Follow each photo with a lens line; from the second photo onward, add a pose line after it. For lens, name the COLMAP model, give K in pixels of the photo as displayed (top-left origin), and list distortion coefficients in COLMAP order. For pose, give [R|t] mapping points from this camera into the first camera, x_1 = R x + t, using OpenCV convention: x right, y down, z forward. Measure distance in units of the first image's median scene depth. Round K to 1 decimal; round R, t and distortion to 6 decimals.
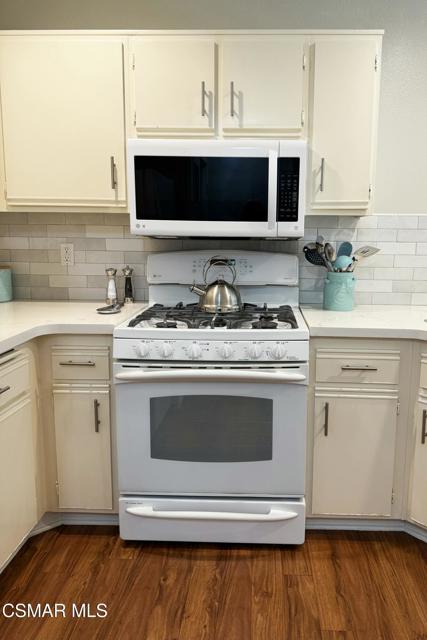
lens RADIAL K [[527.7, 0, 243.6], [0, 527.7, 312.8], [0, 0, 1]] dist [0.057292, -0.018844]
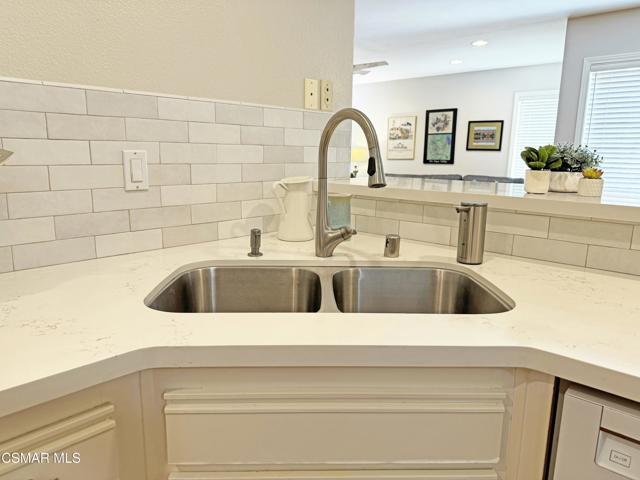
lens RADIAL K [[444.9, 0, 315.7], [0, 444.9, 246.0], [0, 0, 1]] dist [0.023130, -0.035145]
pose [[0.659718, -0.161550, 0.733944, 0.370282], [0.104764, 0.986855, 0.123049, -0.169411], [-0.744175, -0.004286, 0.667971, 1.519060]]
